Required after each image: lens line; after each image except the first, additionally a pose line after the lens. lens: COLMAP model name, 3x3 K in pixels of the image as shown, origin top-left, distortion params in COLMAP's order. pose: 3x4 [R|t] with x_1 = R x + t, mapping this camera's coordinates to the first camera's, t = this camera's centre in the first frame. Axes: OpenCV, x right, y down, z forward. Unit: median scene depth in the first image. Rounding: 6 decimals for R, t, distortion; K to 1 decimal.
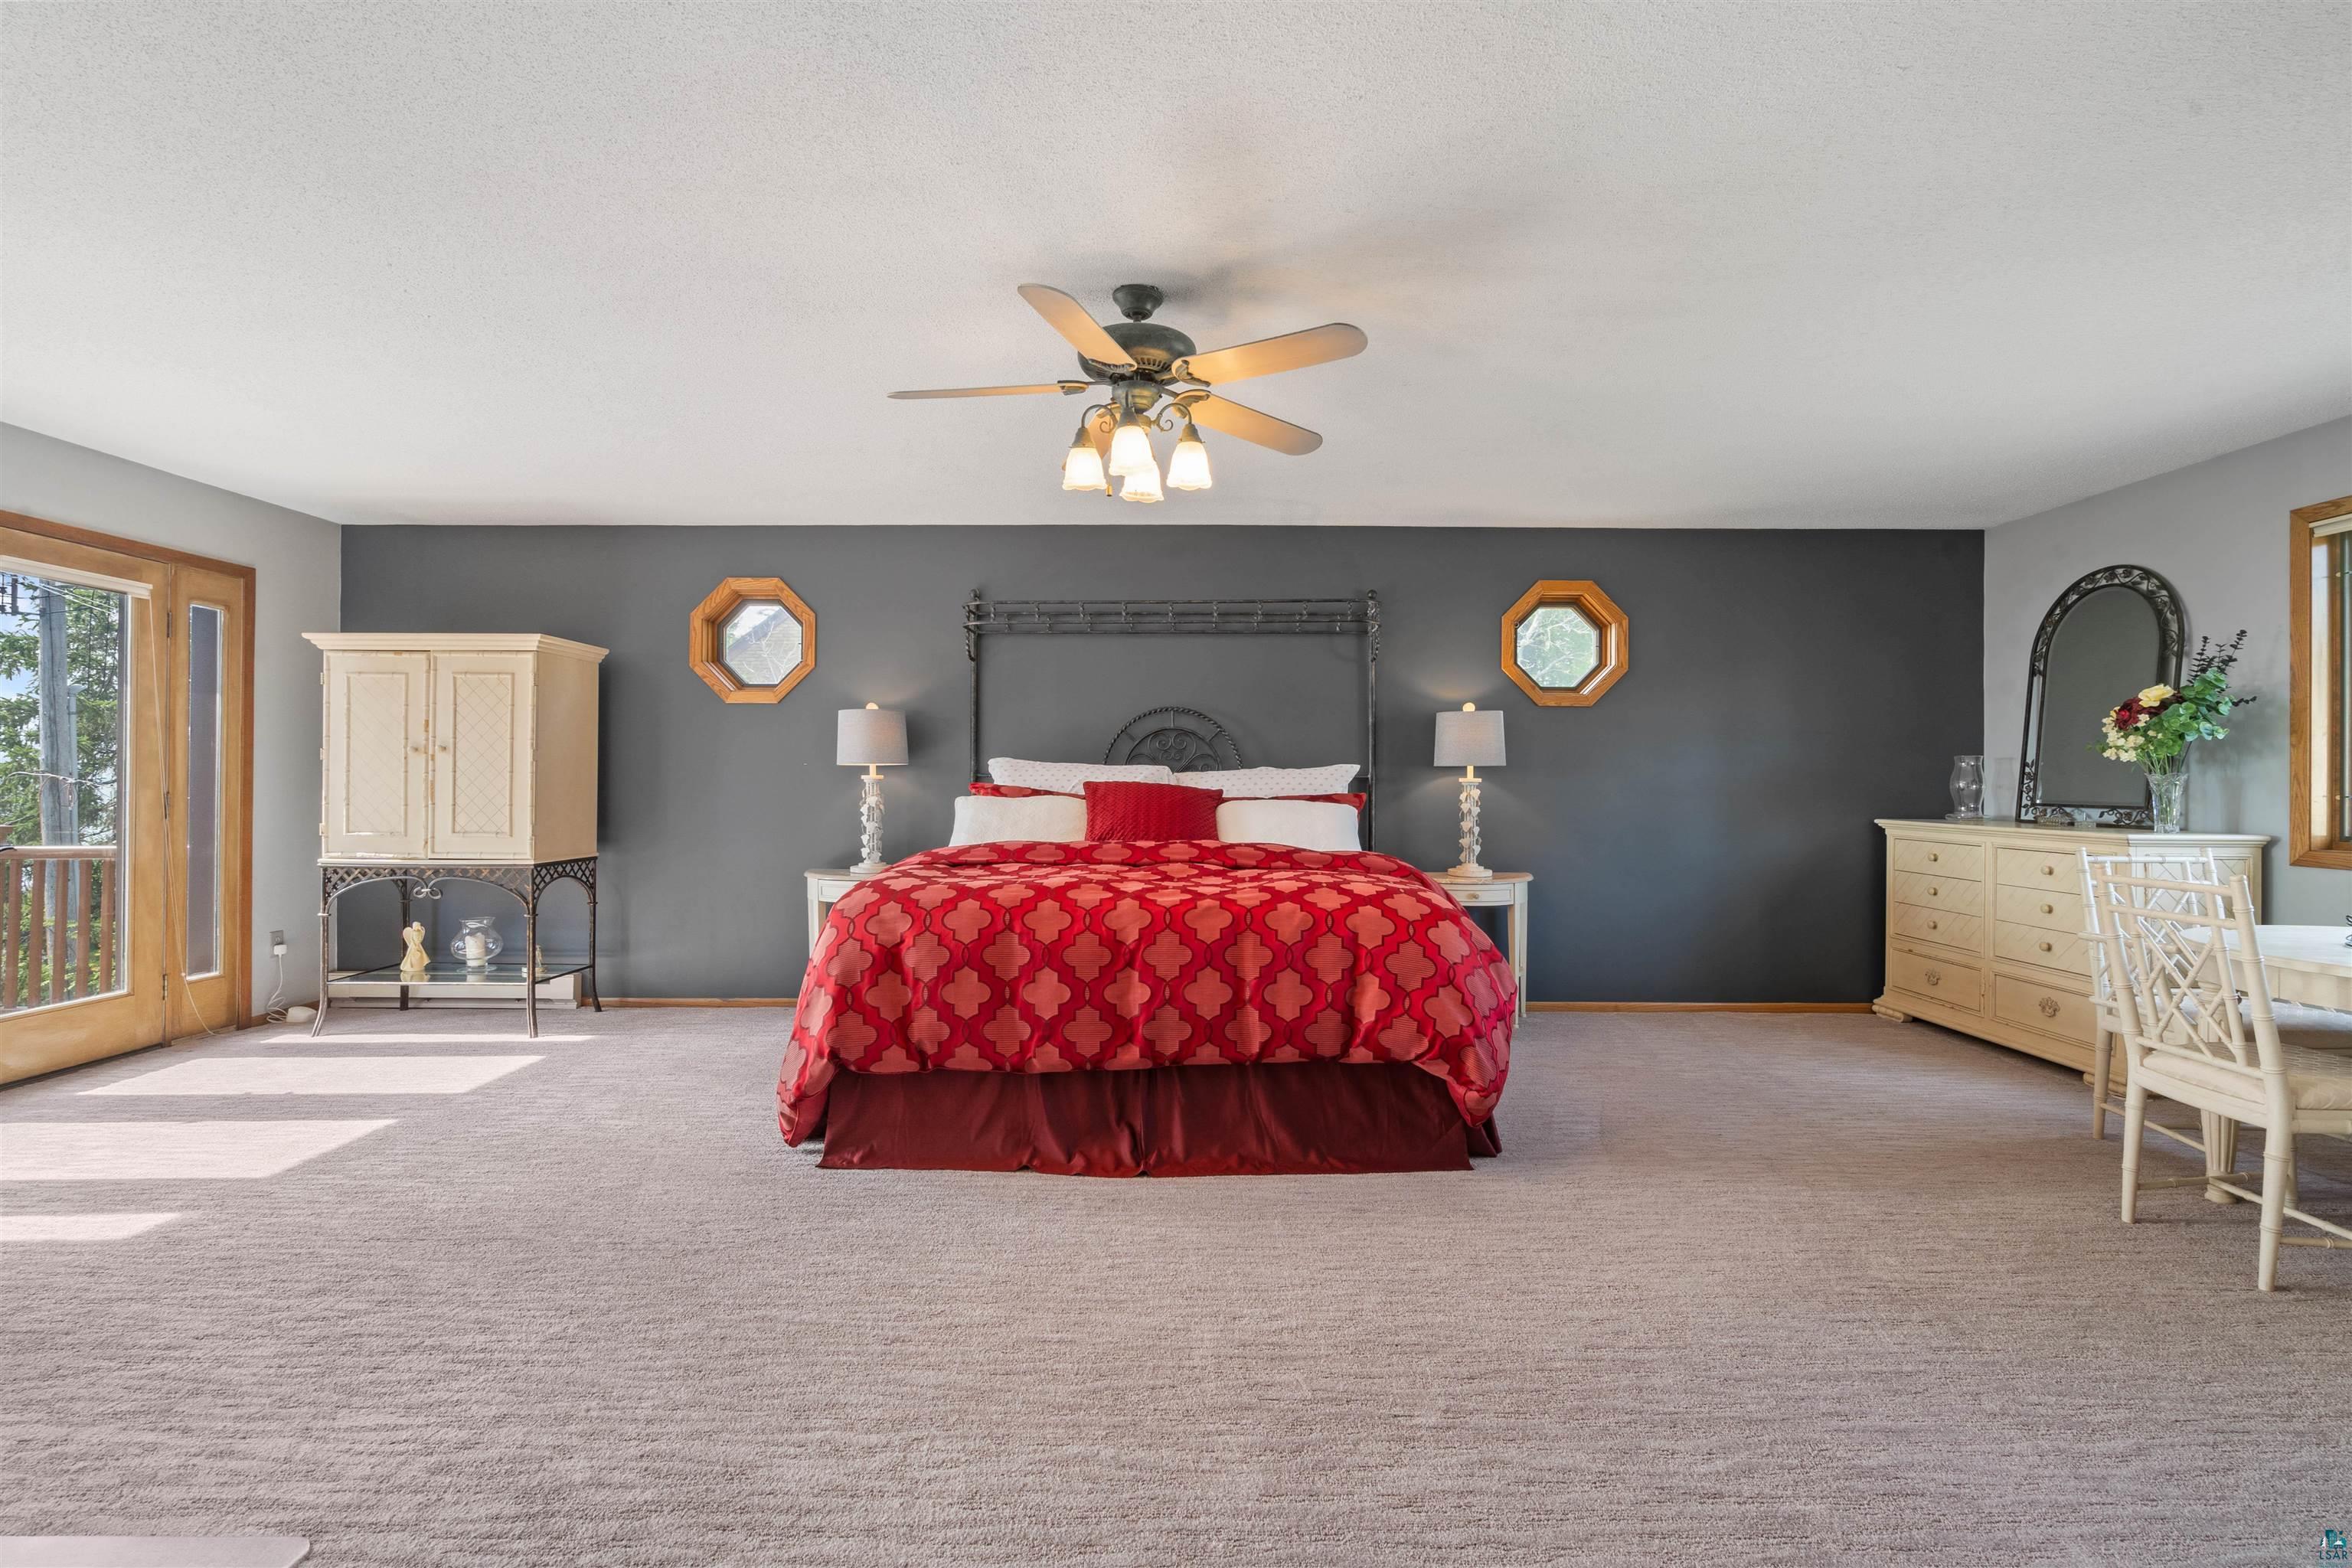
lens RADIAL K [[1075.6, 0, 1171.5], [0, 1075.6, 785.6], [0, 0, 1]] dist [-0.001300, 0.000991]
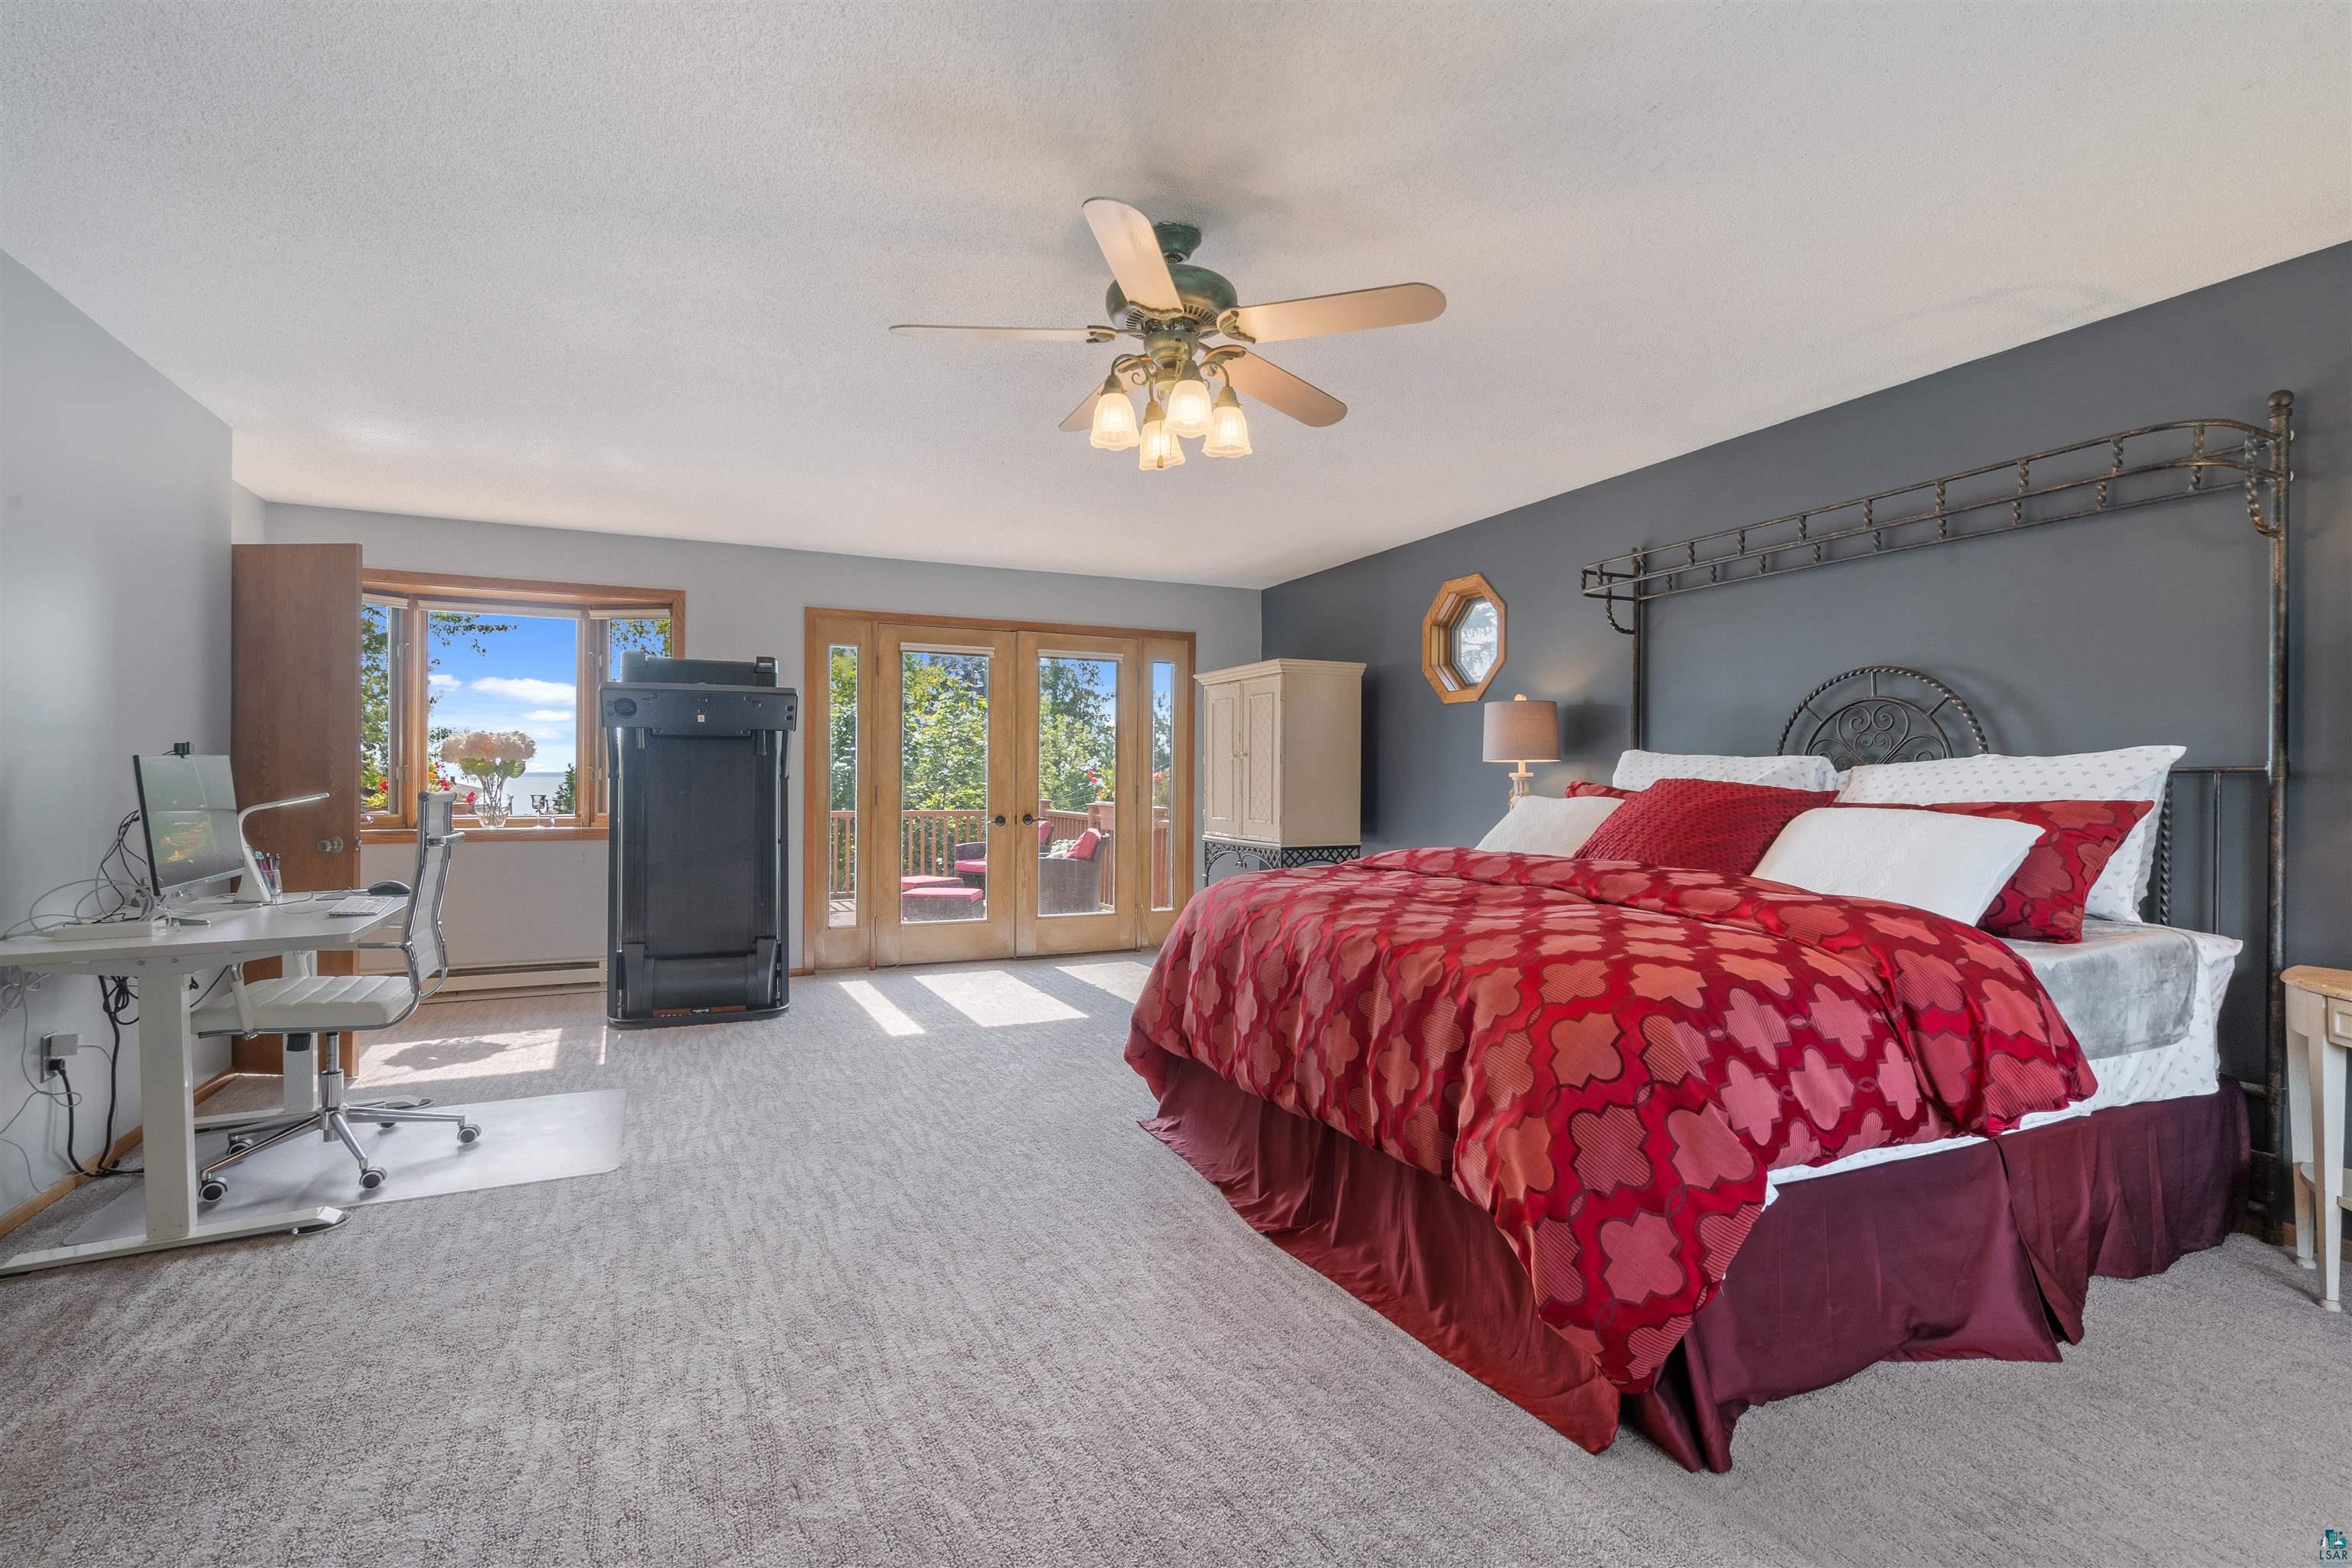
lens RADIAL K [[1075.6, 0, 1164.7], [0, 1075.6, 783.7], [0, 0, 1]] dist [-0.001300, 0.000991]
pose [[0.423825, 0.002640, -0.905740, 0.671967], [-0.006852, 0.999976, -0.000291, 0.002731], [0.905718, 0.006329, 0.423833, 0.530666]]
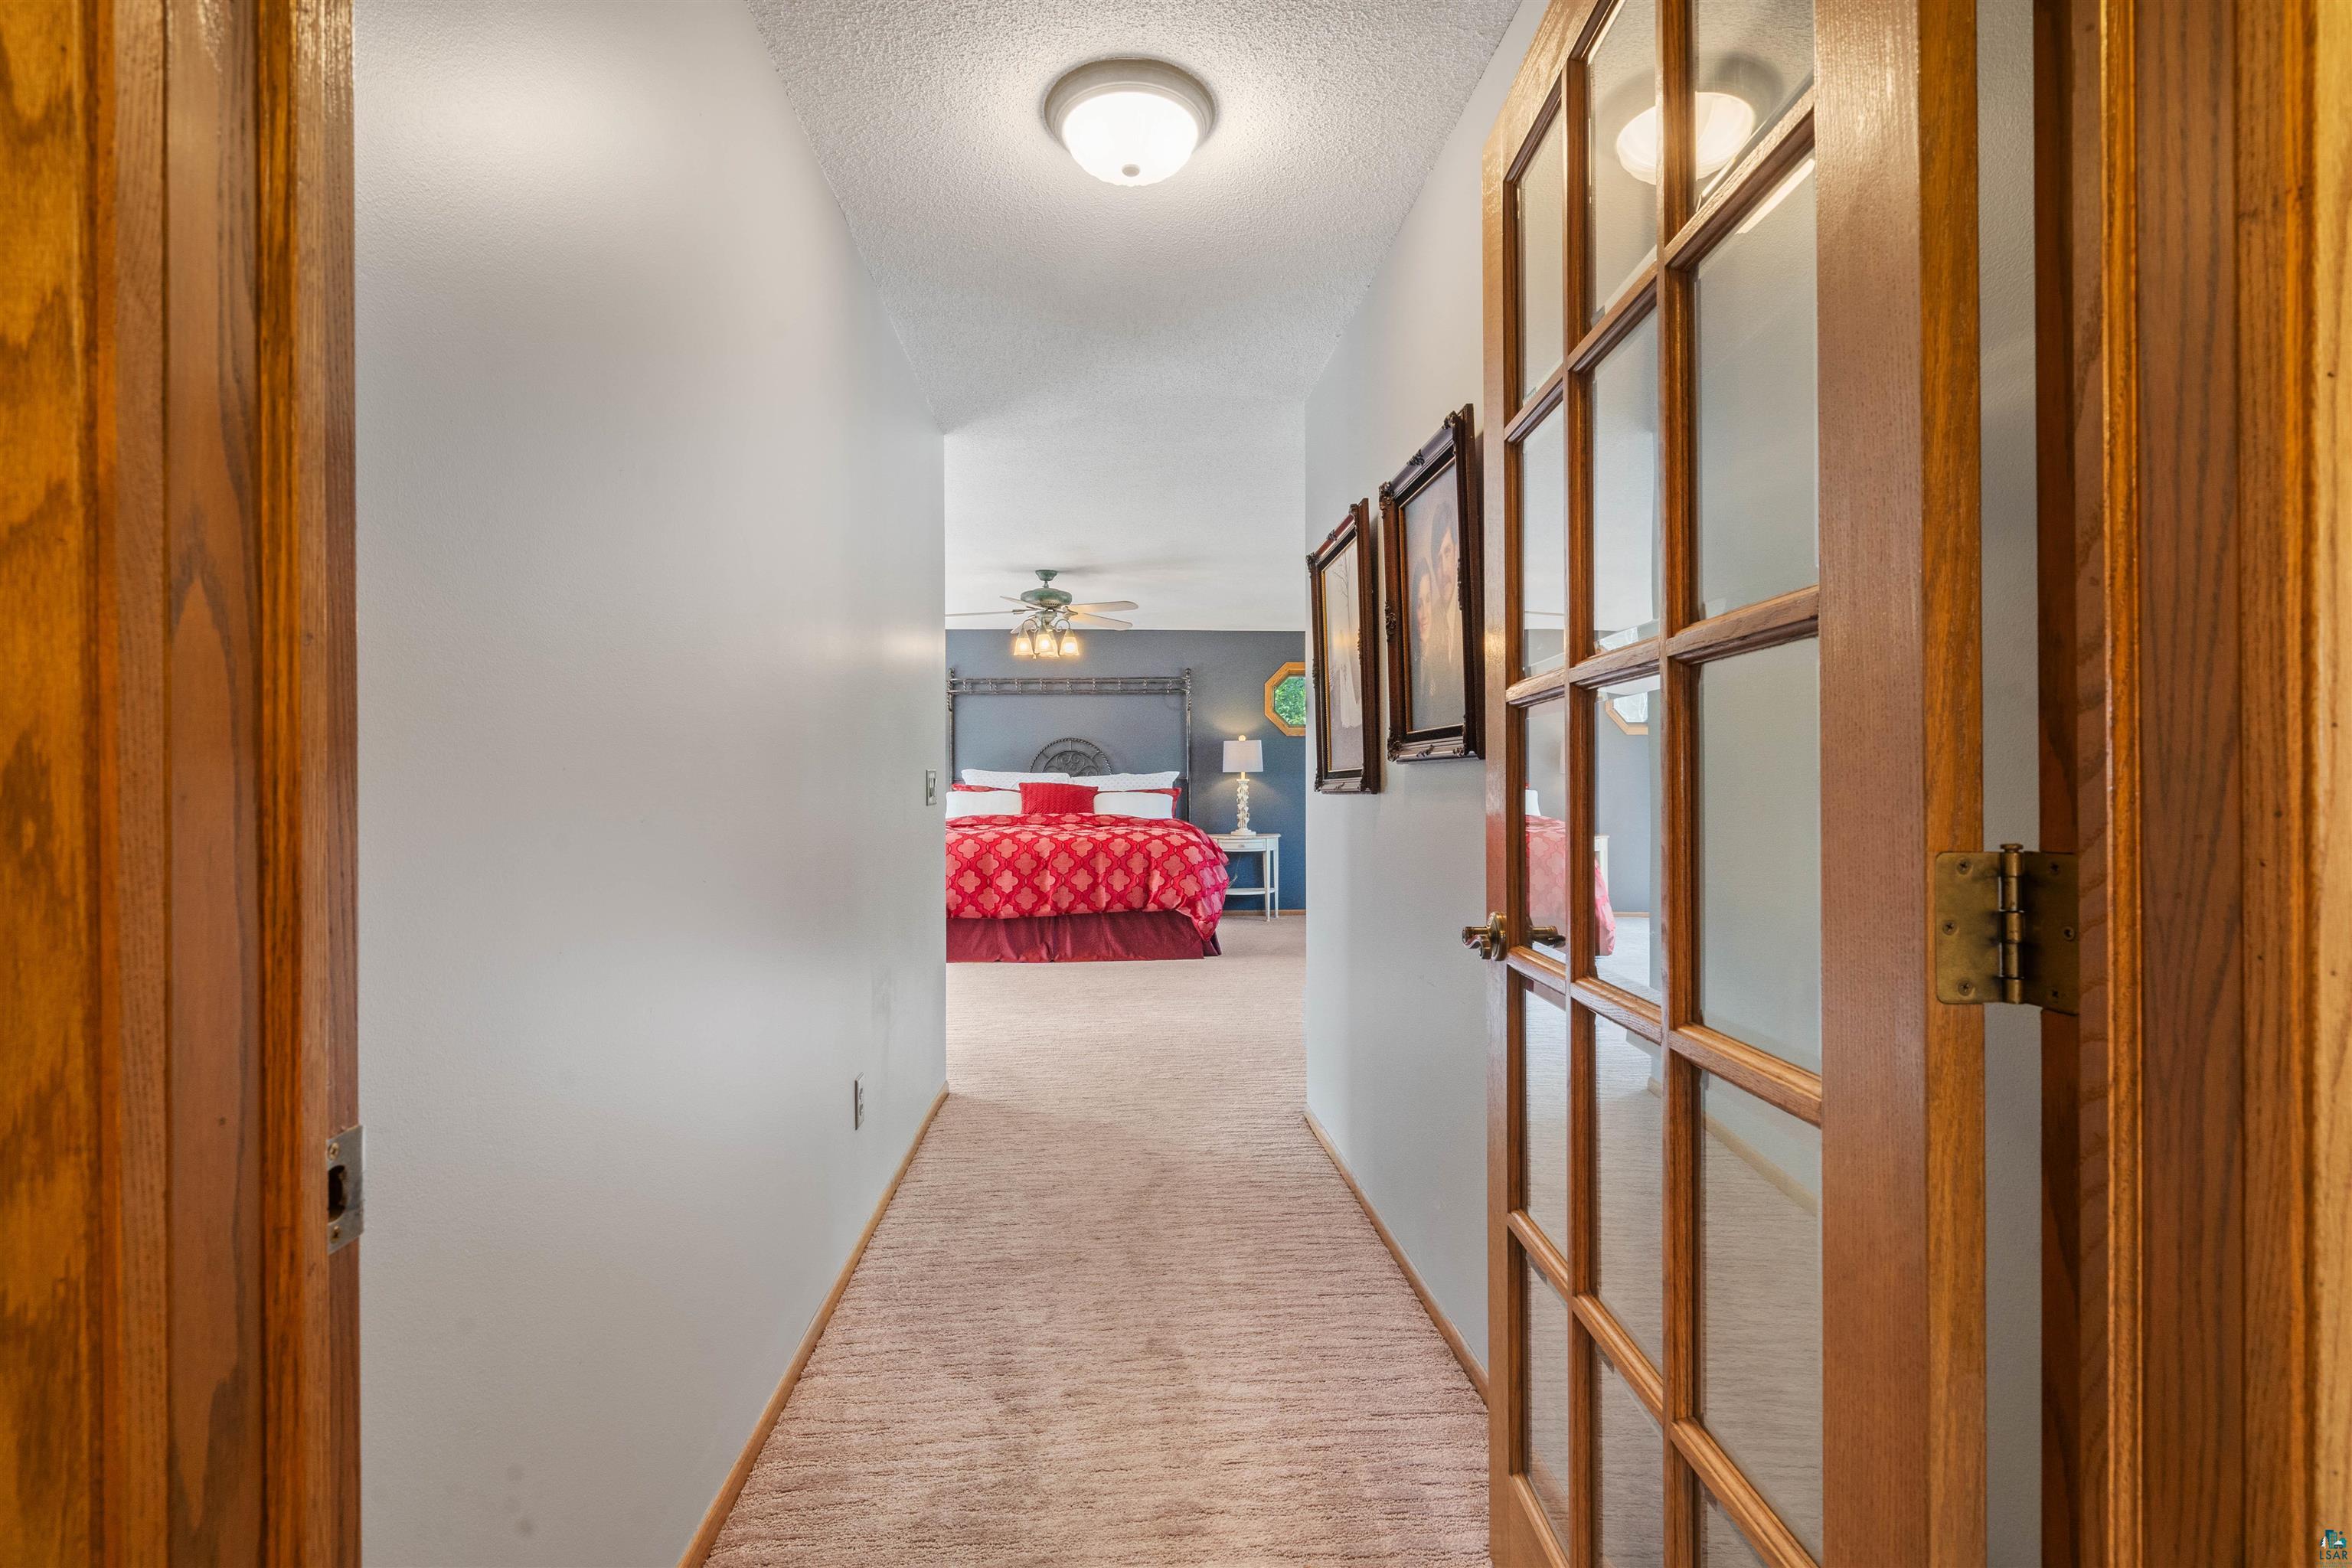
lens RADIAL K [[1075.6, 0, 1167.9], [0, 1075.6, 790.1], [0, 0, 1]] dist [-0.001300, 0.000991]
pose [[0.997357, -0.008250, 0.072189, 0.050351], [0.007901, 0.999956, 0.005111, 0.002072], [-0.072228, -0.004527, 0.997378, -1.139150]]
